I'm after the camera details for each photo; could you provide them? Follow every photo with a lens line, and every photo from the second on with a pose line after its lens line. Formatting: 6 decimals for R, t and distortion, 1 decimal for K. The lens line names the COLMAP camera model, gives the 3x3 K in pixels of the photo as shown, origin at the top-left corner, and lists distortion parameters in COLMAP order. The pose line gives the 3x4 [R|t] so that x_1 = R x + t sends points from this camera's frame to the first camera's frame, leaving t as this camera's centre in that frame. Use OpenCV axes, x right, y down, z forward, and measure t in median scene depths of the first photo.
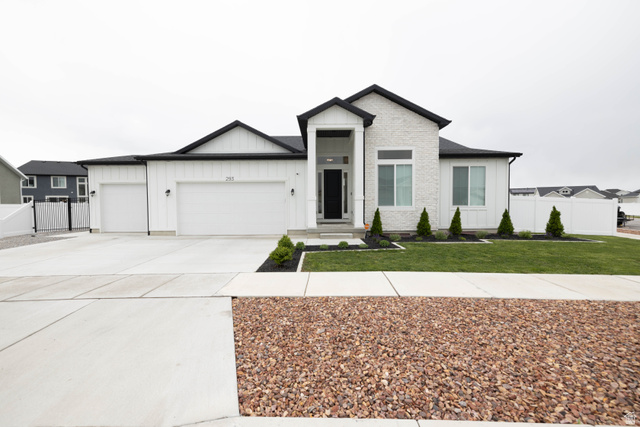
lens RADIAL K [[272.7, 0, 319.7], [0, 272.7, 212.1], [0, 0, 1]] dist [-0.003604, -0.000362]
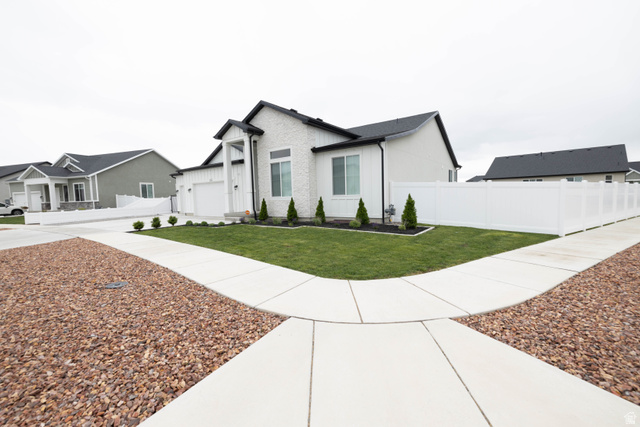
lens RADIAL K [[272.7, 0, 318.7], [0, 272.7, 215.1], [0, 0, 1]] dist [-0.003604, -0.000362]
pose [[0.806561, 0.026525, -0.590556, 1.138909], [0.003980, 0.998726, 0.050295, 0.001204], [0.591138, -0.042916, 0.805428, 0.111290]]
